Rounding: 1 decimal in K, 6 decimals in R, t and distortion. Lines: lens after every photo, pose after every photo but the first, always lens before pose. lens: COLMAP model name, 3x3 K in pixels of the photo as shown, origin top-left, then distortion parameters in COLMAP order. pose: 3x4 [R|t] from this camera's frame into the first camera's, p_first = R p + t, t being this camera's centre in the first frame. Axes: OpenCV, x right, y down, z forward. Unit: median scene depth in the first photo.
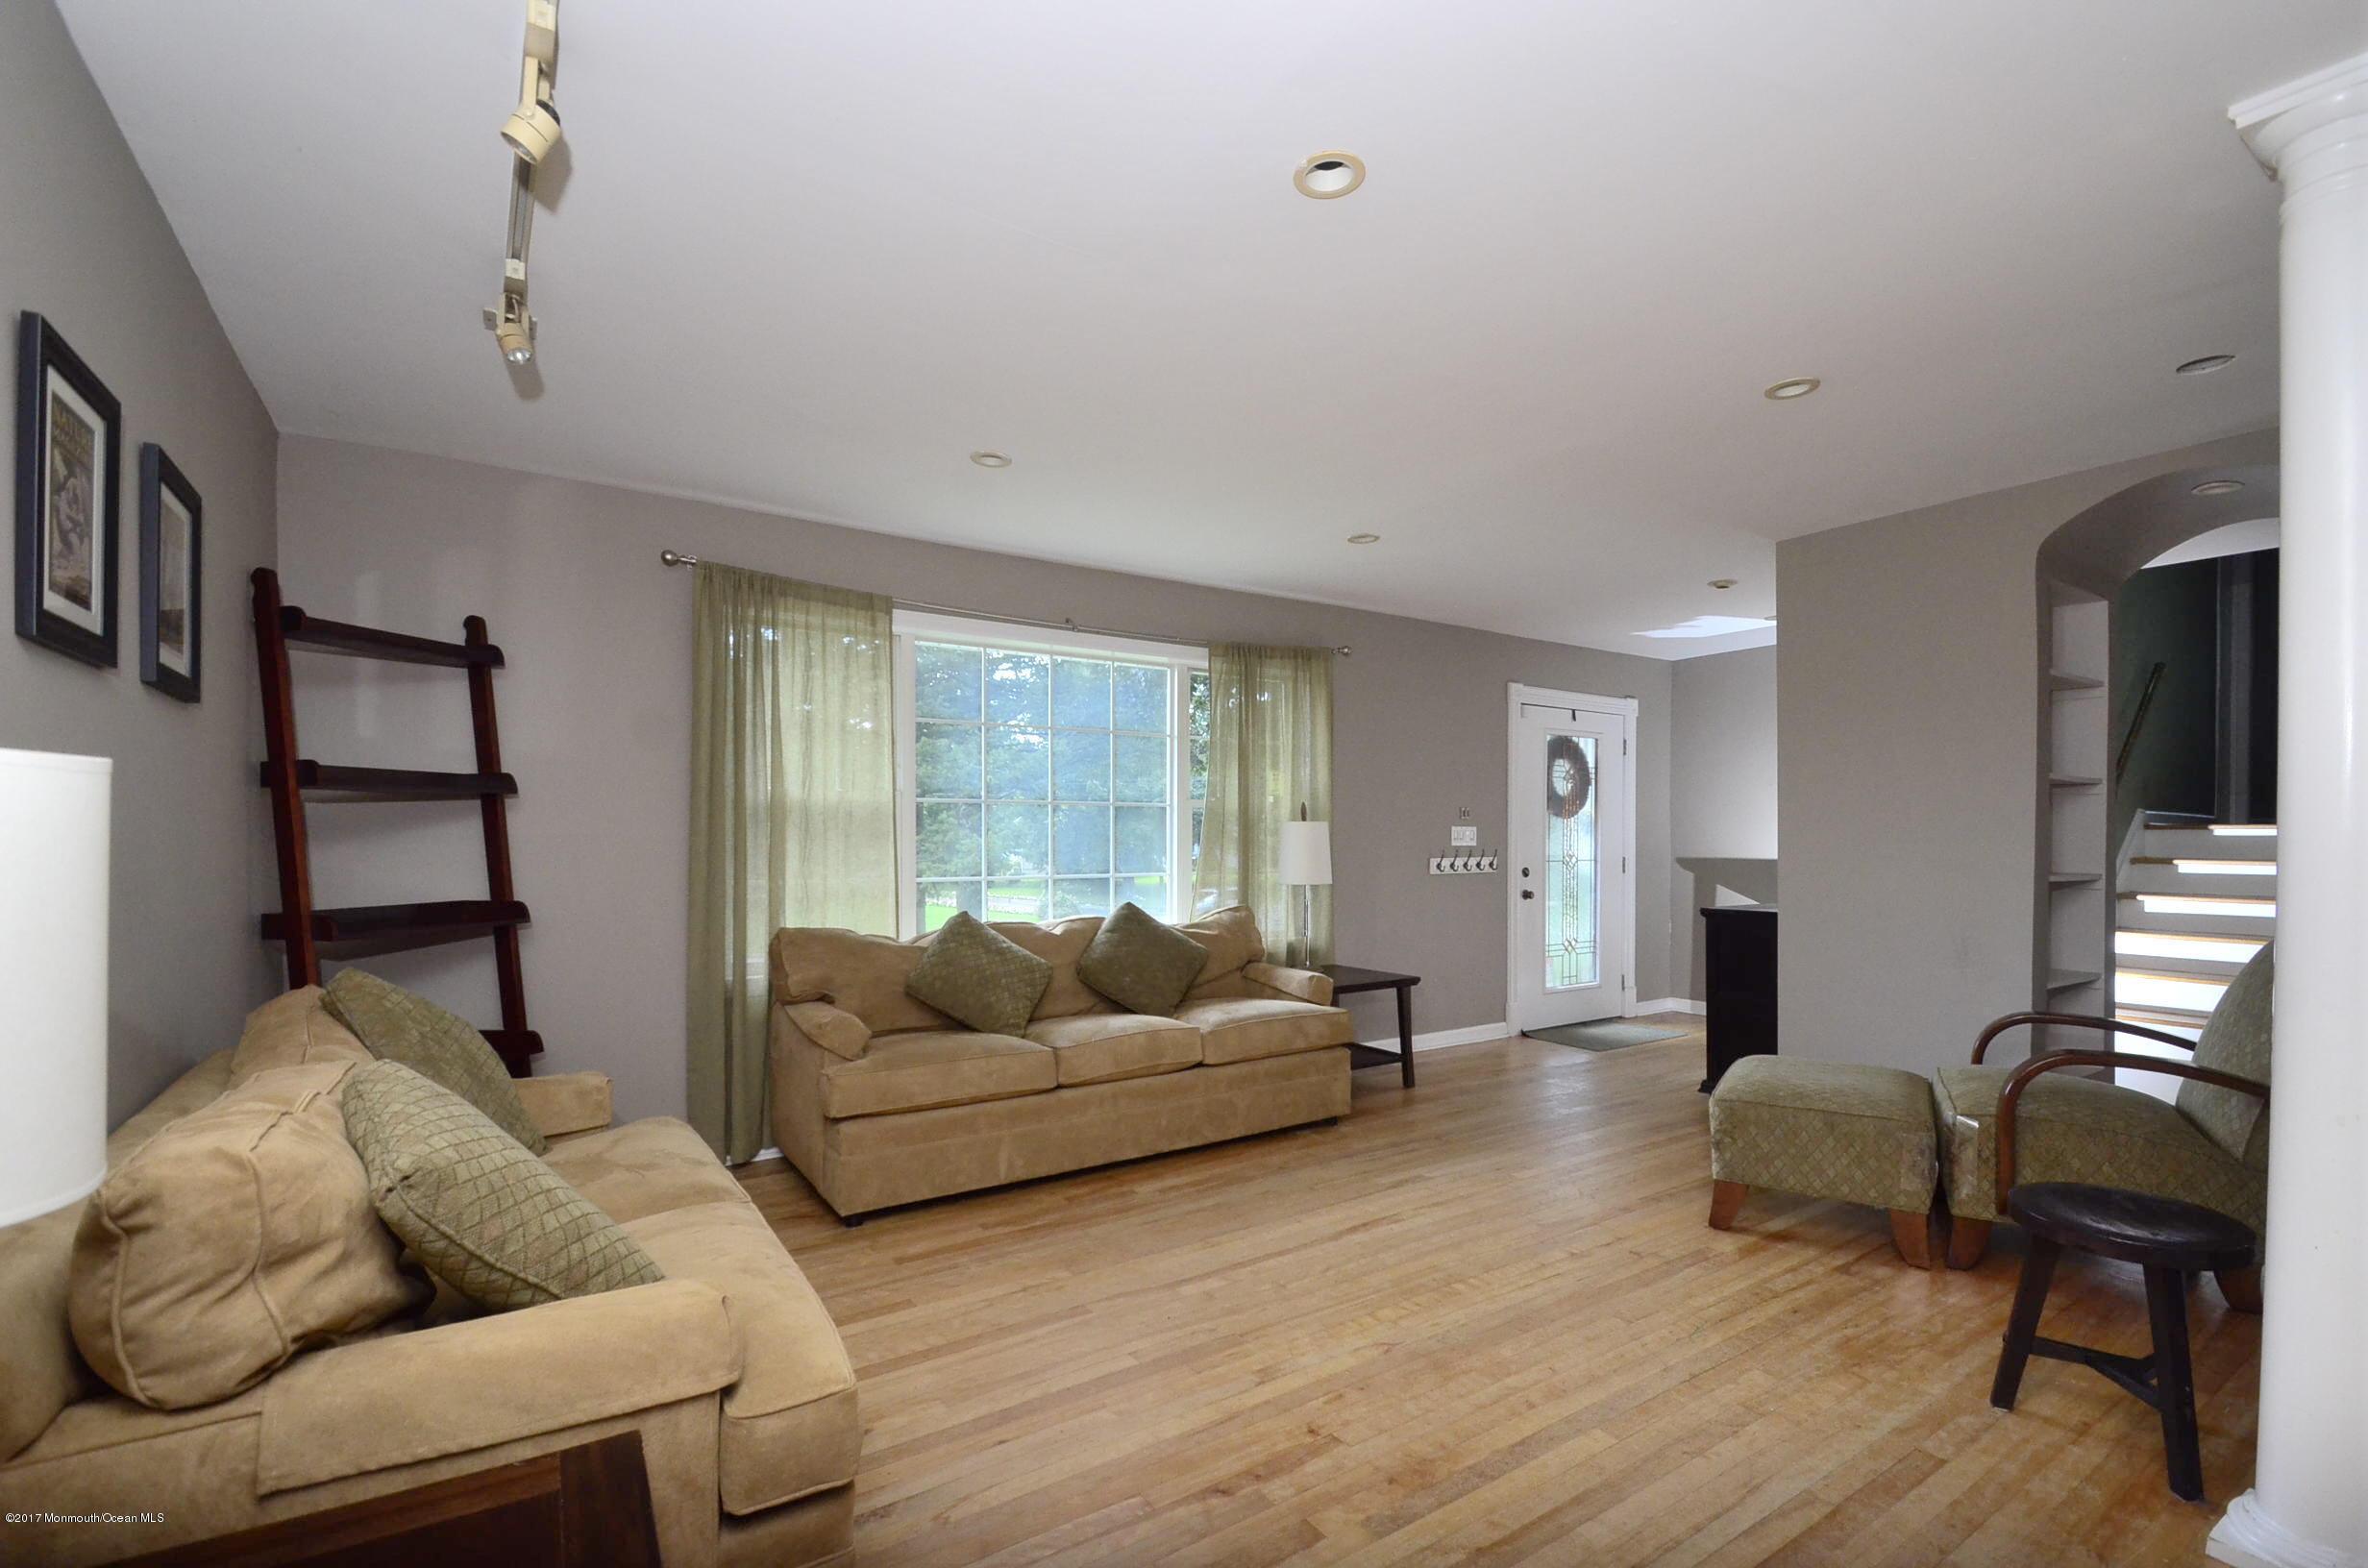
lens RADIAL K [[1034.2, 0, 1191.1], [0, 1034.2, 849.7], [0, 0, 1]] dist [0.015821, -0.018164]
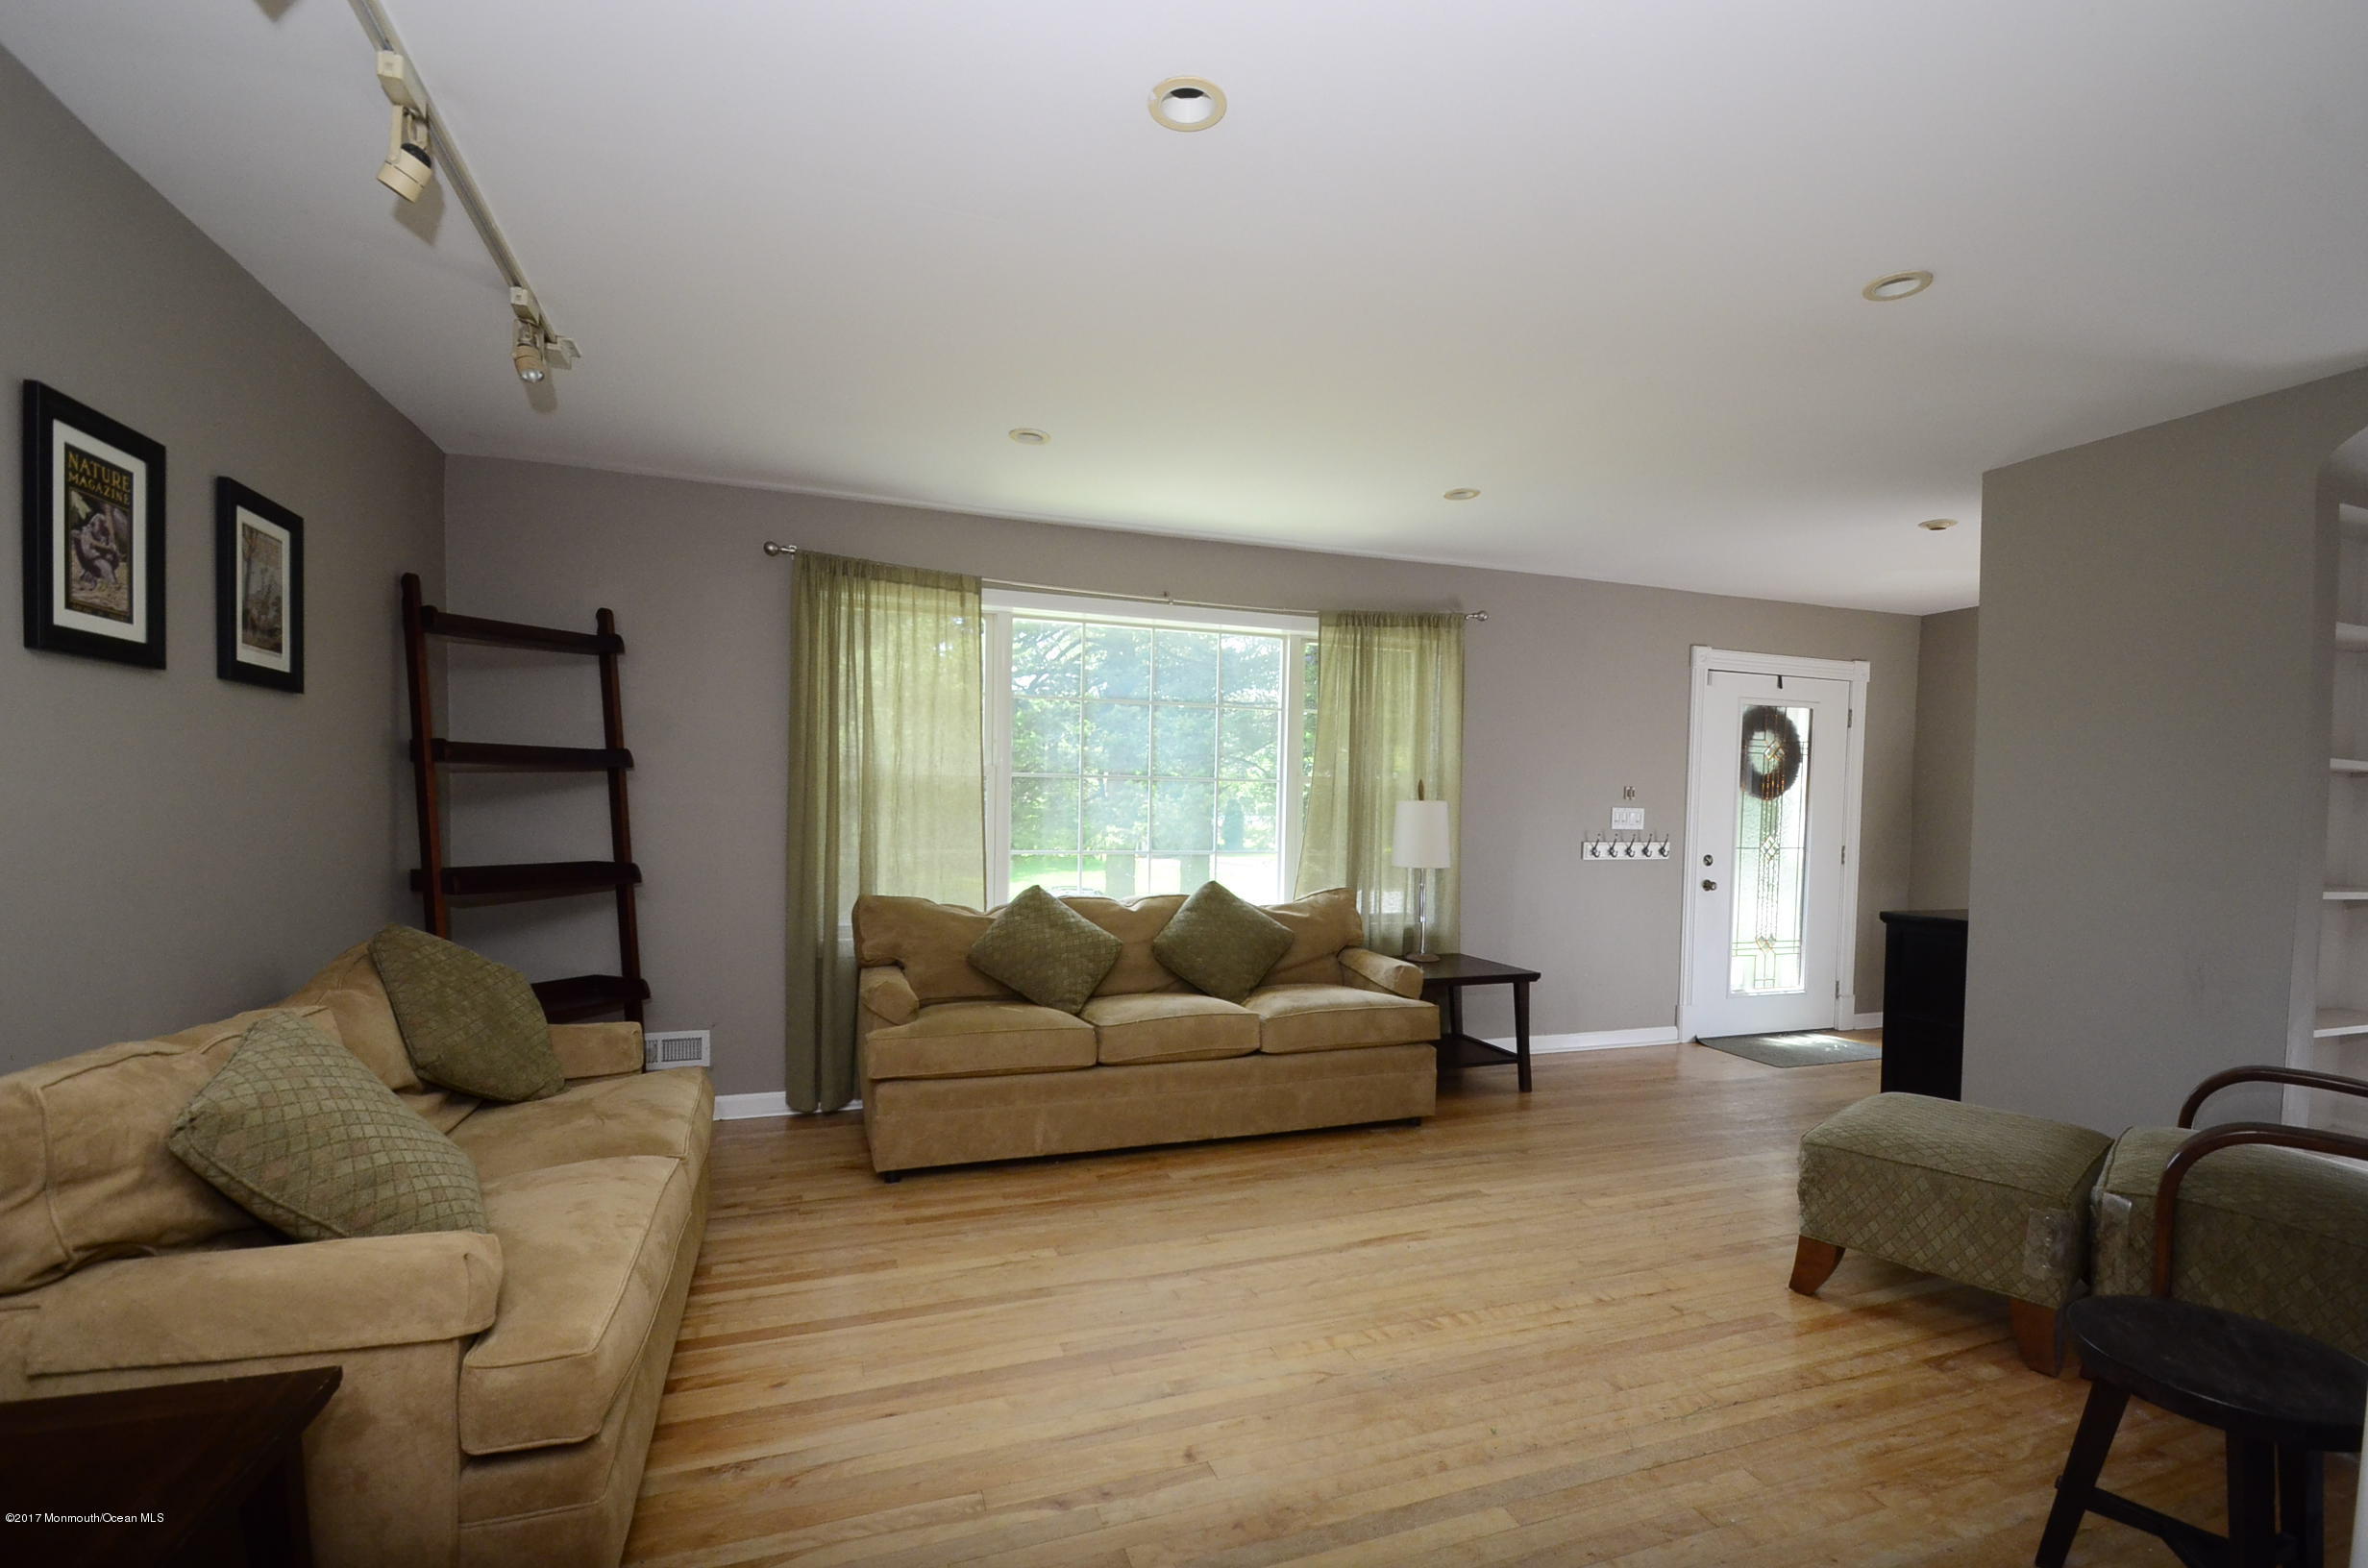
lens RADIAL K [[1034.8, 0, 1198.0], [0, 1034.8, 844.9], [0, 0, 1]] dist [0.014986, -0.017823]
pose [[0.970184, 0.027637, -0.240788, 0.228626], [-0.020990, 0.999326, 0.030130, -0.018014], [0.241459, -0.024177, 0.970110, 0.063736]]
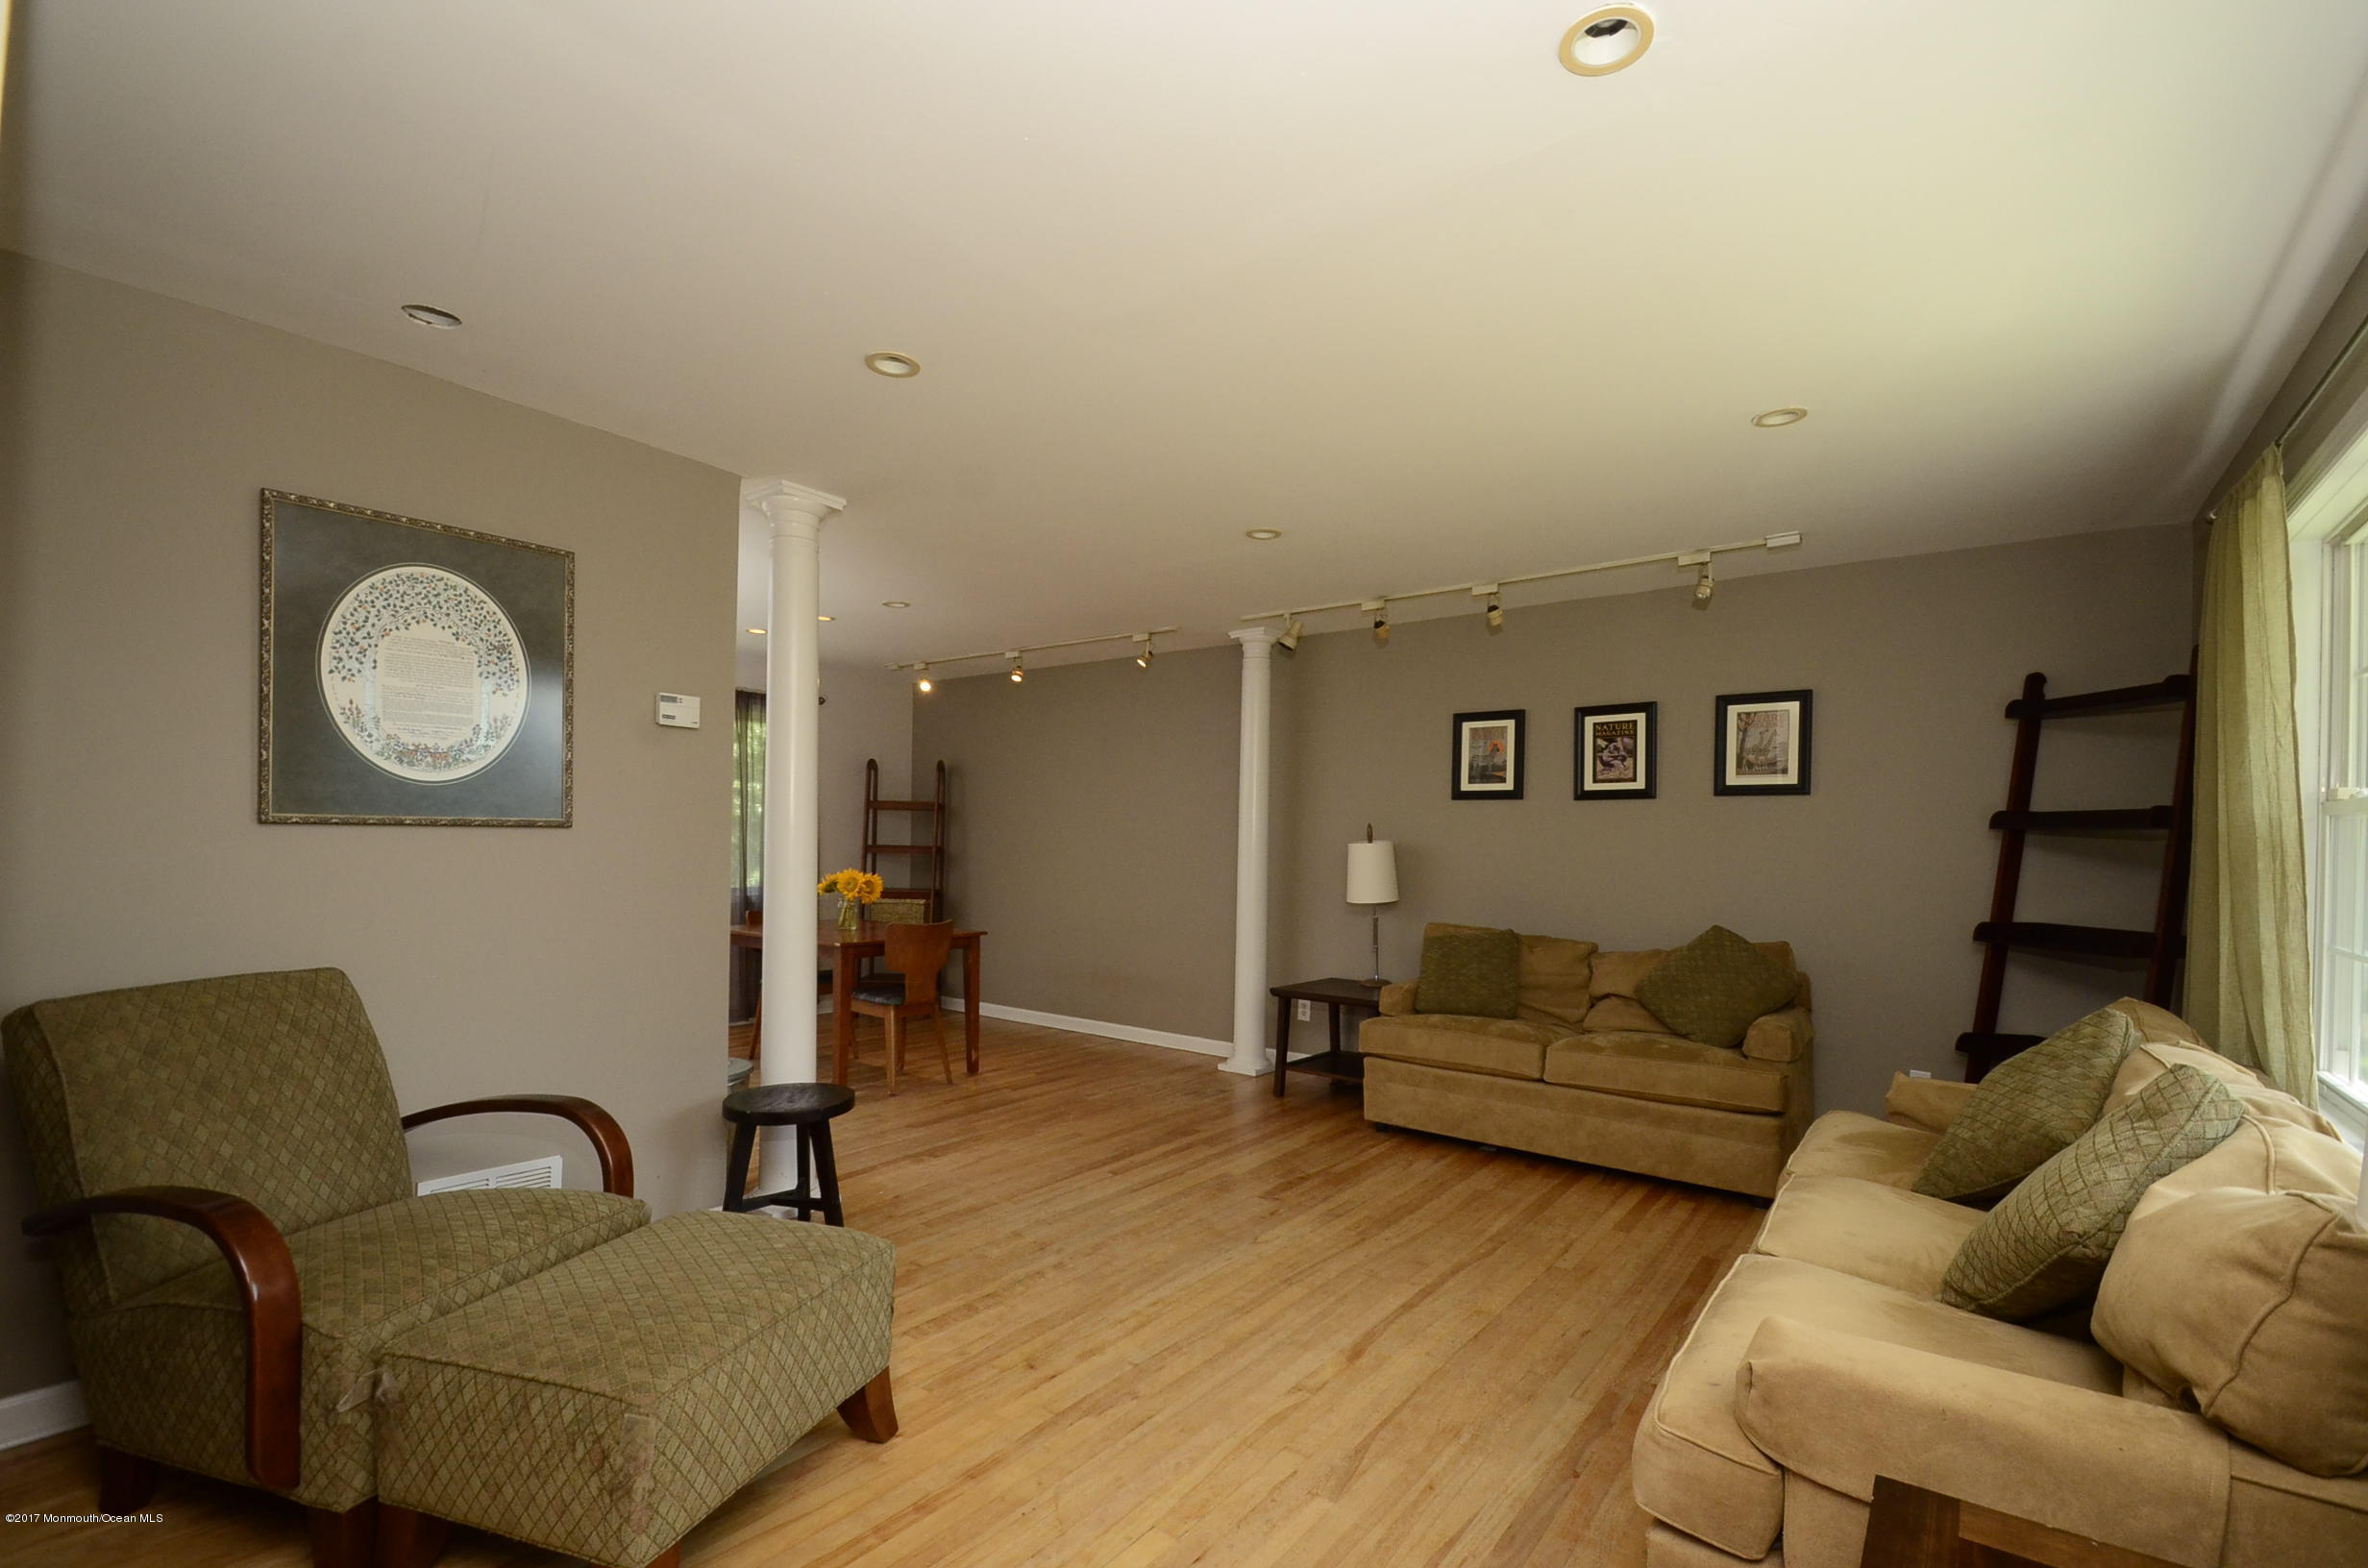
lens RADIAL K [[1034.2, 0, 1191.1], [0, 1034.2, 849.7], [0, 0, 1]] dist [0.015821, -0.018164]
pose [[-0.943644, -0.010093, -0.330808, 0.559739], [-0.015304, 0.999796, 0.013151, -0.030662], [0.330608, 0.017472, -0.943606, 1.733494]]
